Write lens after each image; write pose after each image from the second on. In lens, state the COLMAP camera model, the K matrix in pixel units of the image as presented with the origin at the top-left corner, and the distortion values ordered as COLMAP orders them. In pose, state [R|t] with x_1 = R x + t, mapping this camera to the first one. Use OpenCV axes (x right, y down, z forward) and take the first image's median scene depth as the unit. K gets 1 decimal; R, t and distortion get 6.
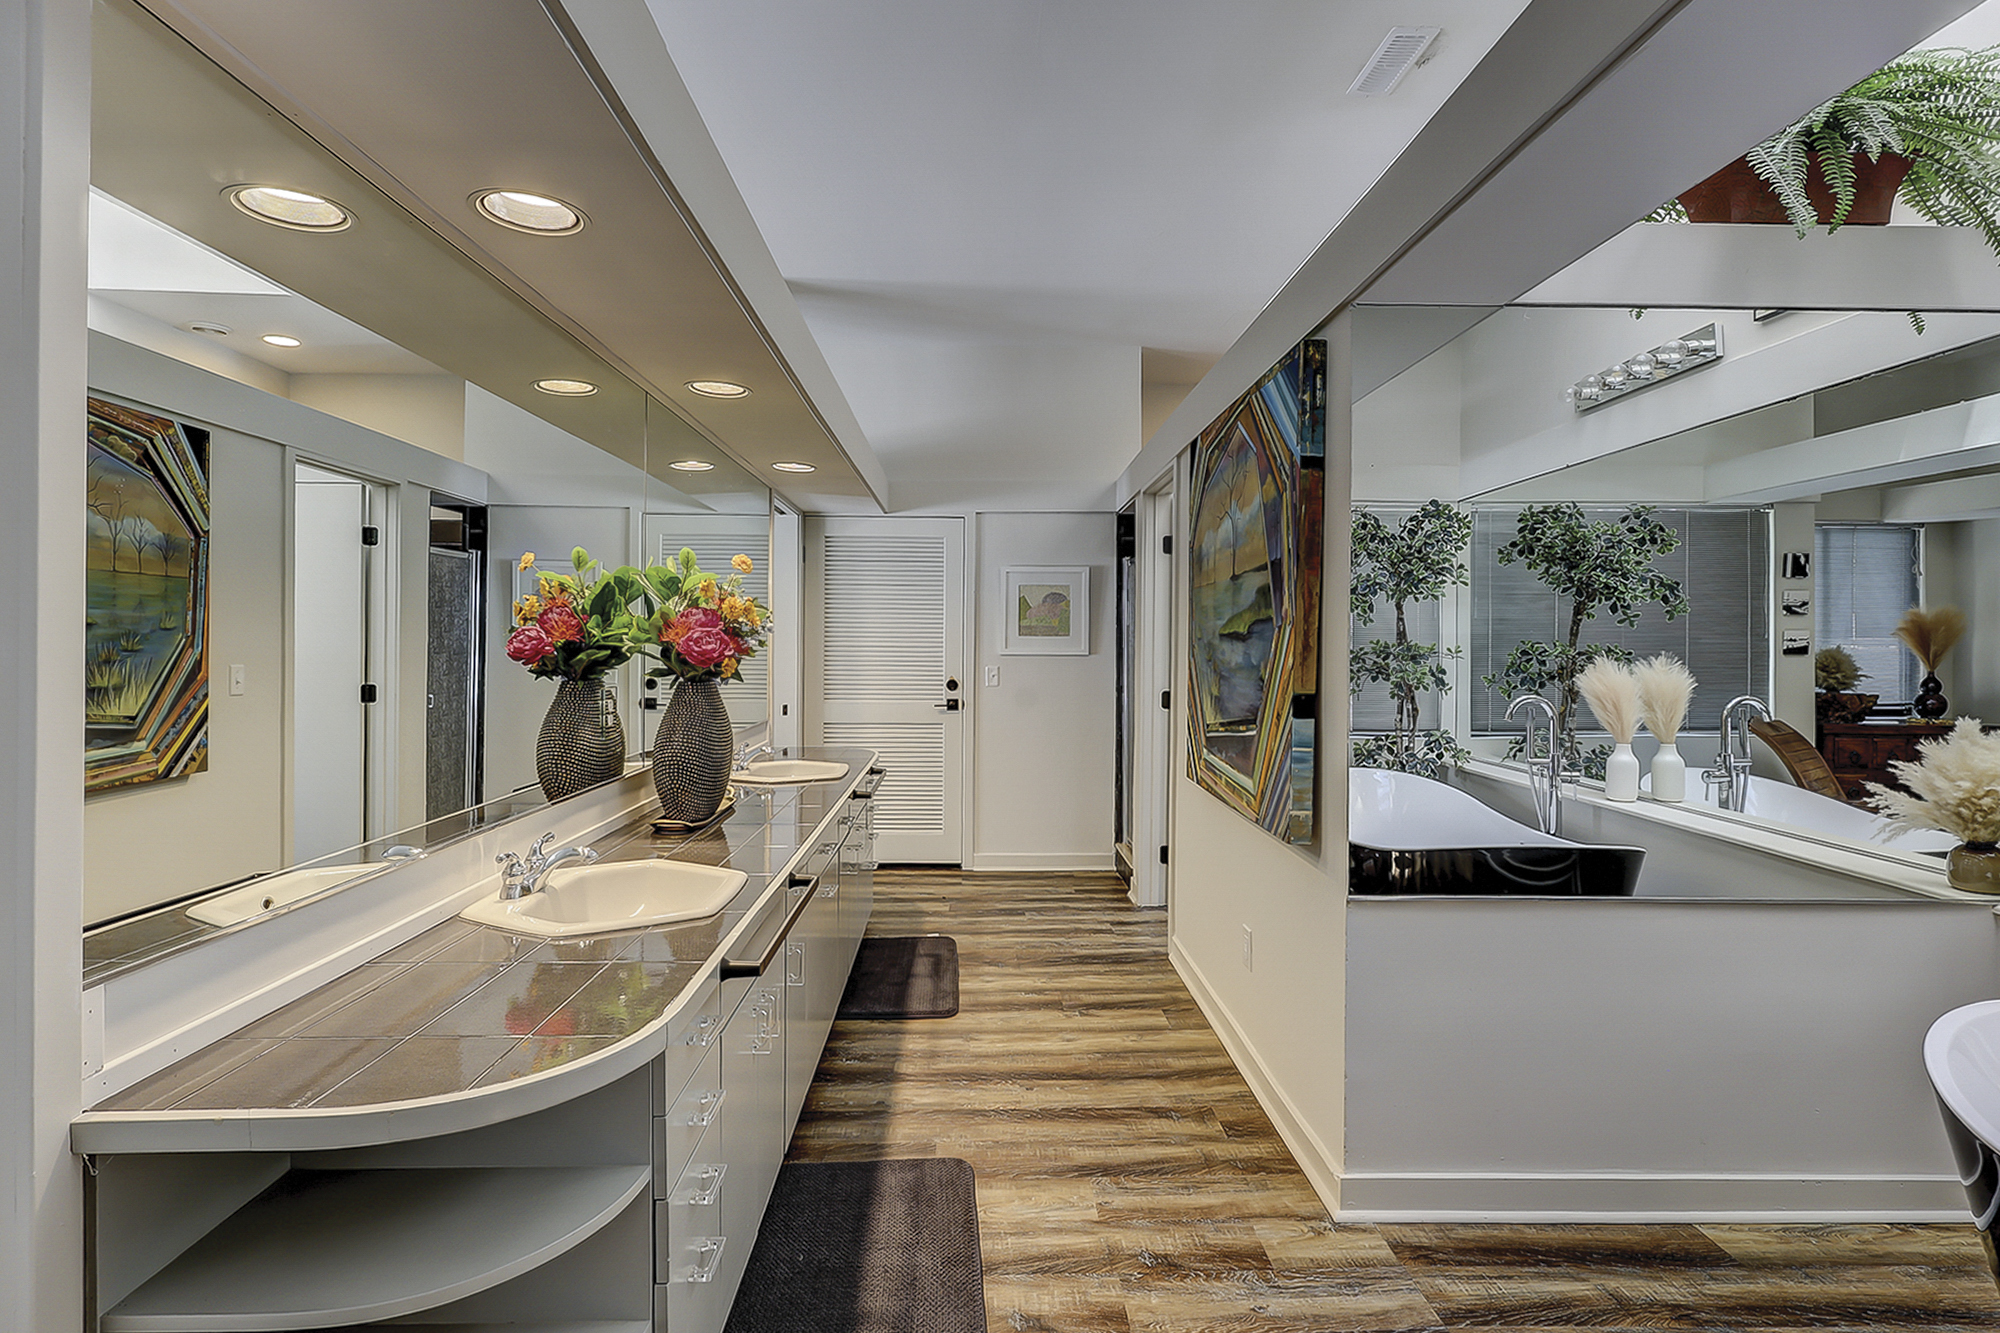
lens RADIAL K [[978.7, 0, 996.6], [0, 978.7, 653.1], [0, 0, 1]] dist [-0.005731, 0.001325]
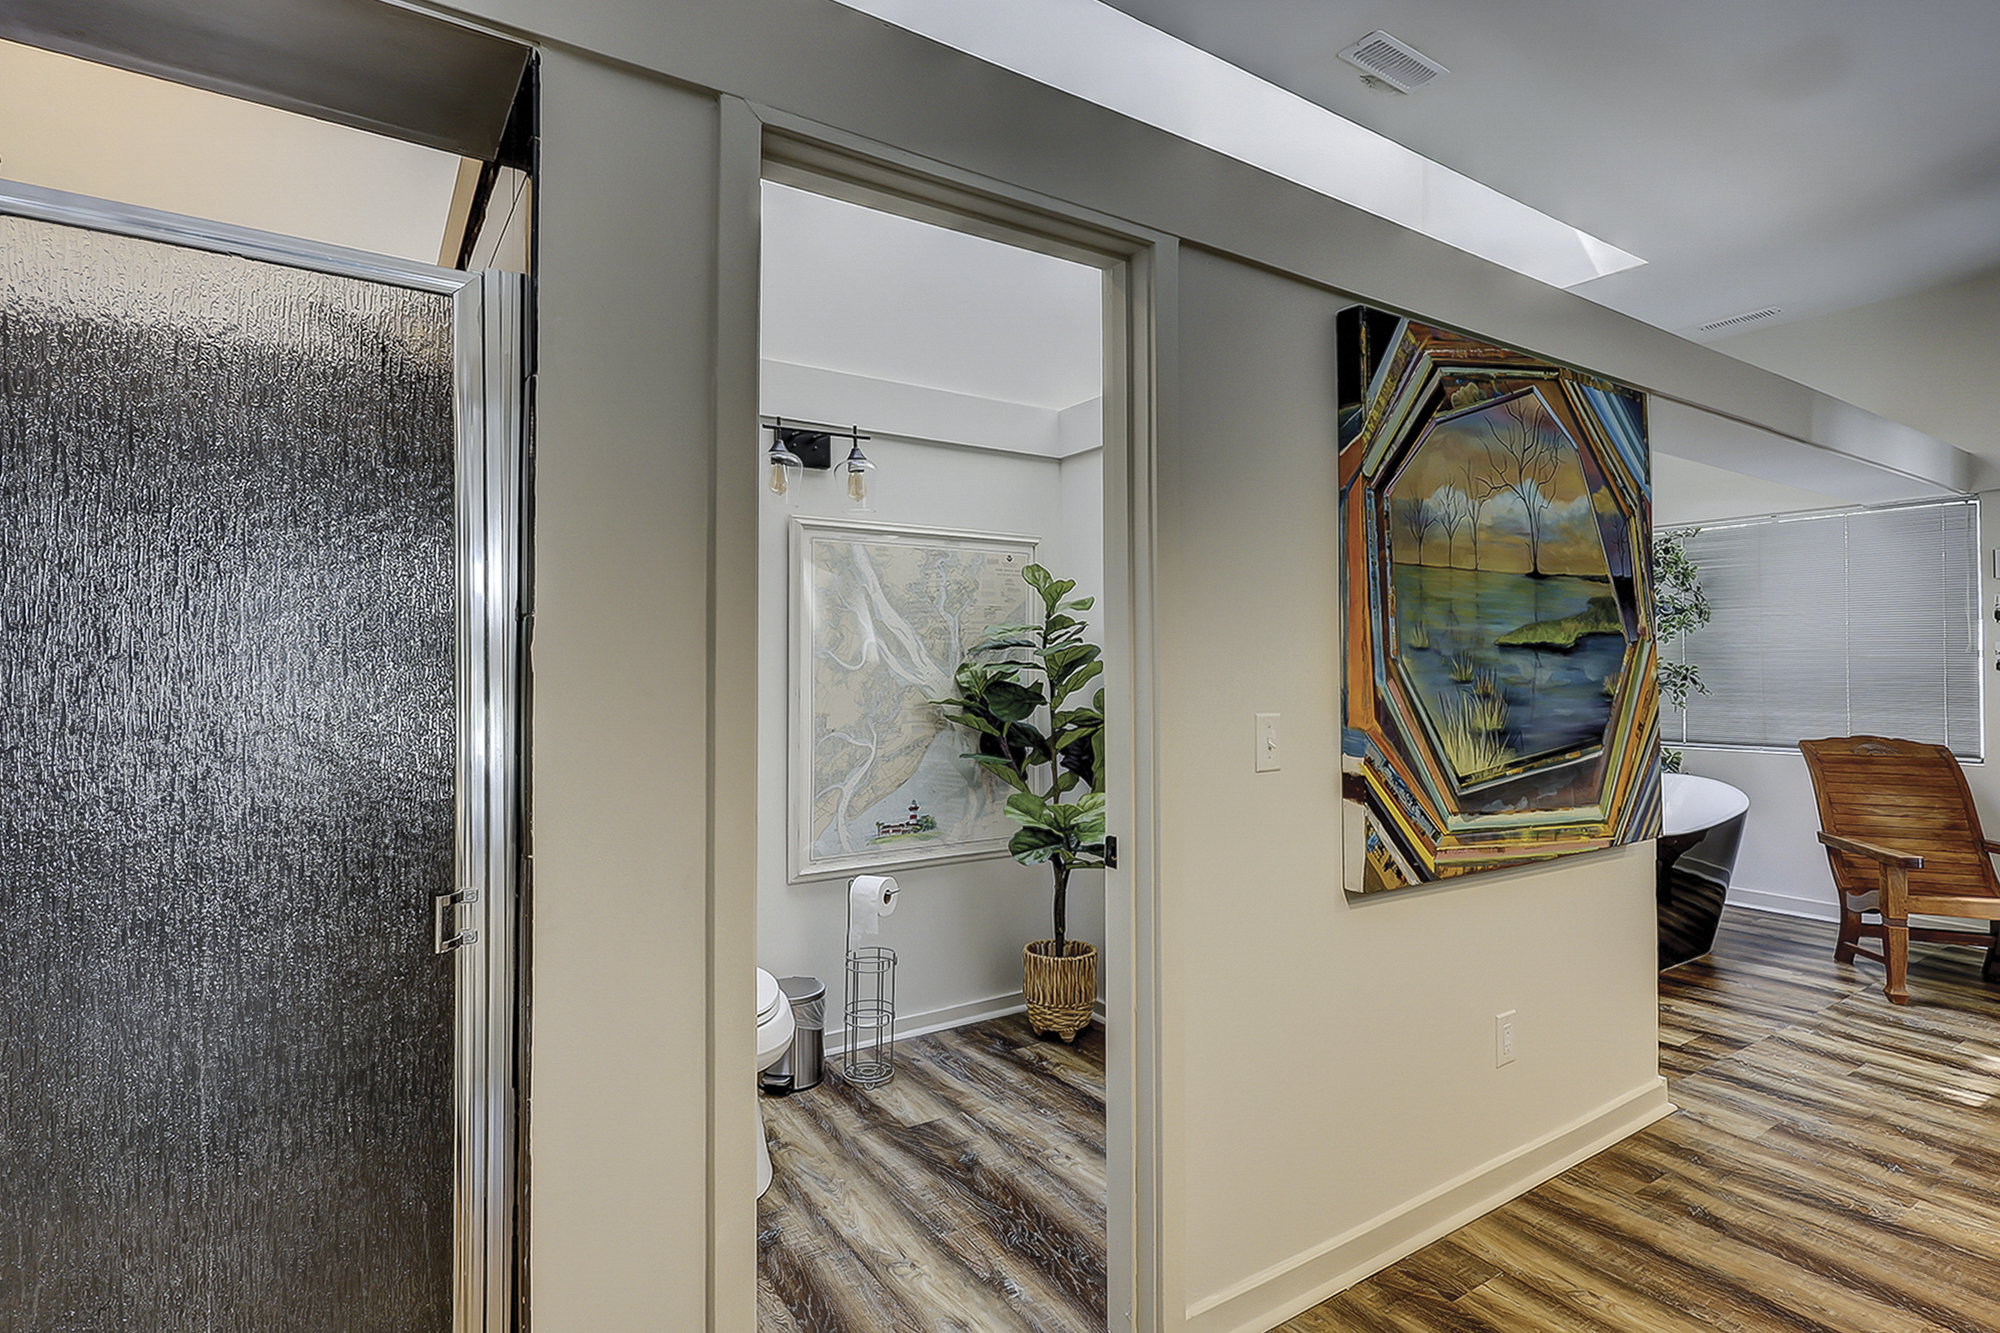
lens RADIAL K [[978.7, 0, 987.3], [0, 978.7, 654.5], [0, 0, 1]] dist [-0.005731, 0.001325]
pose [[-0.516782, 0.013608, 0.856009, -0.231341], [0.011353, 0.999895, -0.009041, -0.010812], [-0.856042, 0.005046, -0.516882, 1.955598]]
